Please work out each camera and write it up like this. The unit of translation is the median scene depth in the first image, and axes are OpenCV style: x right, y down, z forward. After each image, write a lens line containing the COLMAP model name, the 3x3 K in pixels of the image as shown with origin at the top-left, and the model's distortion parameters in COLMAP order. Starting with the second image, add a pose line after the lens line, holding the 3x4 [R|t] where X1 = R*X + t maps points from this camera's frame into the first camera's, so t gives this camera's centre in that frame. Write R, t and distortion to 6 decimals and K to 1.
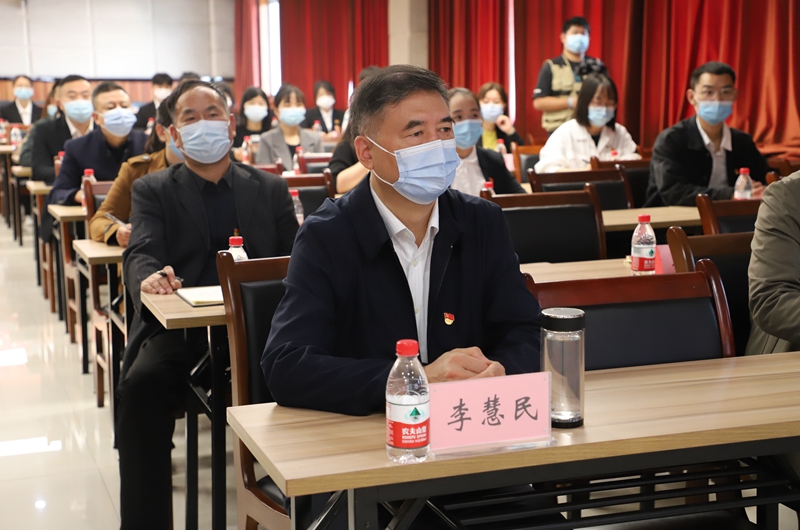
lens RADIAL K [[1244.7, 0, 400.0], [0, 1244.7, 265.0], [0, 0, 1]] dist [0.256068, 0.007058]
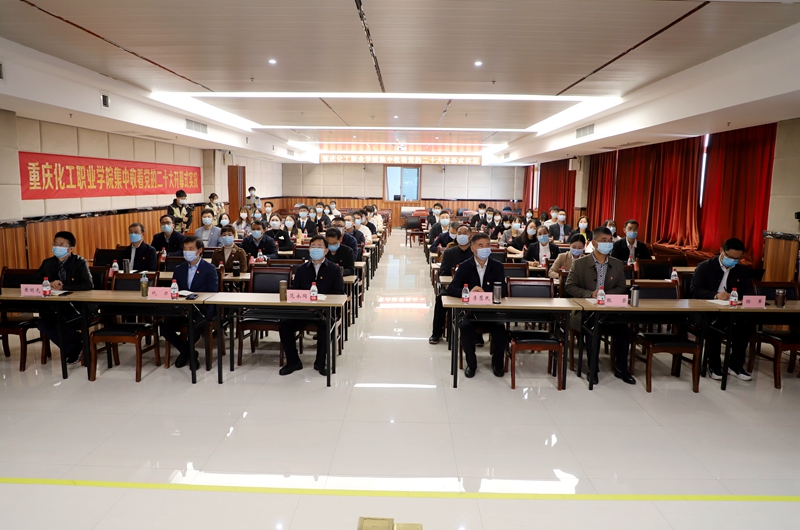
lens RADIAL K [[567.5, 0, 400.0], [0, 567.5, 265.0], [0, 0, 1]] dist [0.000113, -0.000010]
pose [[0.933222, 0.063398, -0.353663, 0.502460], [-0.071025, 0.997437, -0.008614, 0.013597], [0.352210, 0.033158, 0.935333, -1.215696]]
